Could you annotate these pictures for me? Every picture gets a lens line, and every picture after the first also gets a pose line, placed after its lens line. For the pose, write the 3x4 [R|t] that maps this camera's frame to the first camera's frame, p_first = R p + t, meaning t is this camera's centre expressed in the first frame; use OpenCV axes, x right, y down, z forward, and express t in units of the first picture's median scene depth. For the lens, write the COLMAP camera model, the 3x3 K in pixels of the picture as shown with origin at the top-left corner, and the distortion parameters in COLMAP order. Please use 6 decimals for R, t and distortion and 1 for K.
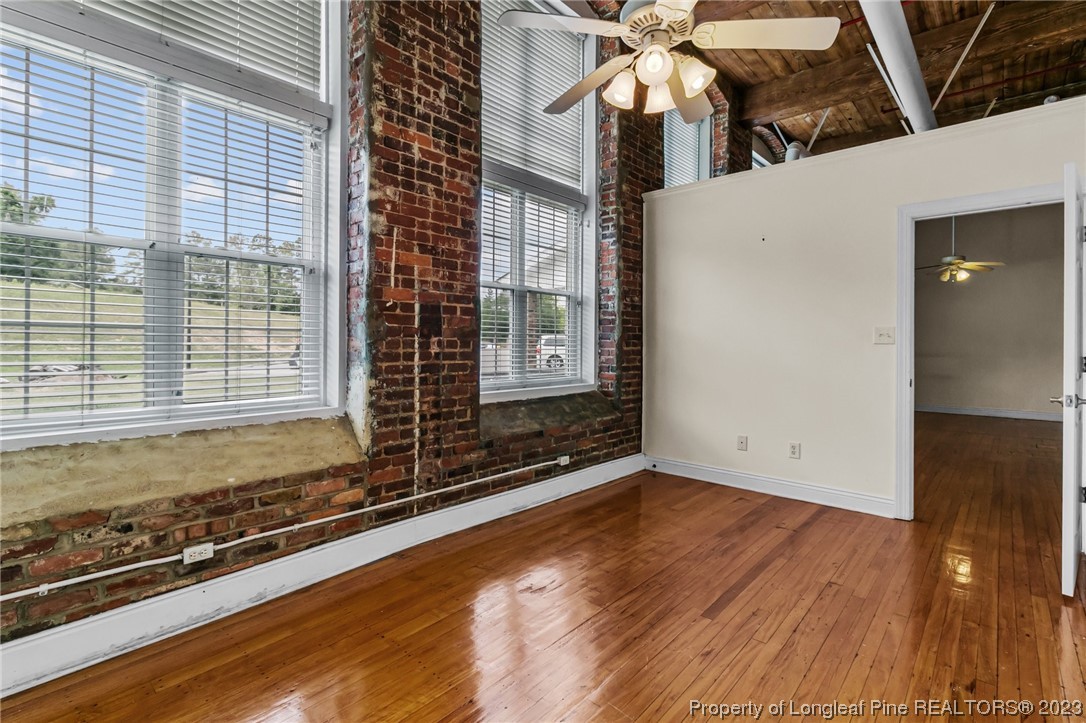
lens RADIAL K [[521.9, 0, 543.3], [0, 521.9, 350.8], [0, 0, 1]] dist [0.001143, 0.000168]
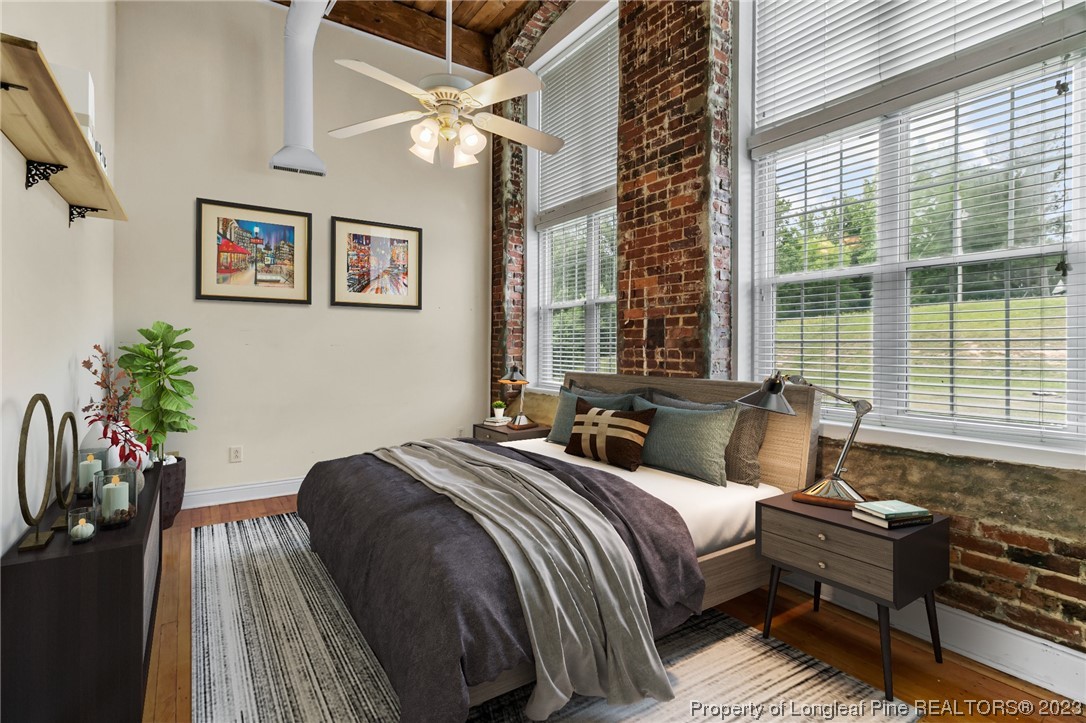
lens RADIAL K [[521.9, 0, 543.4], [0, 521.9, 358.1], [0, 0, 1]] dist [0.001143, 0.000168]
pose [[-0.252818, 0.006553, -0.967492, 0.937132], [-0.026032, 0.999569, 0.013572, -0.013017], [0.967164, 0.028617, -0.252539, 1.057901]]
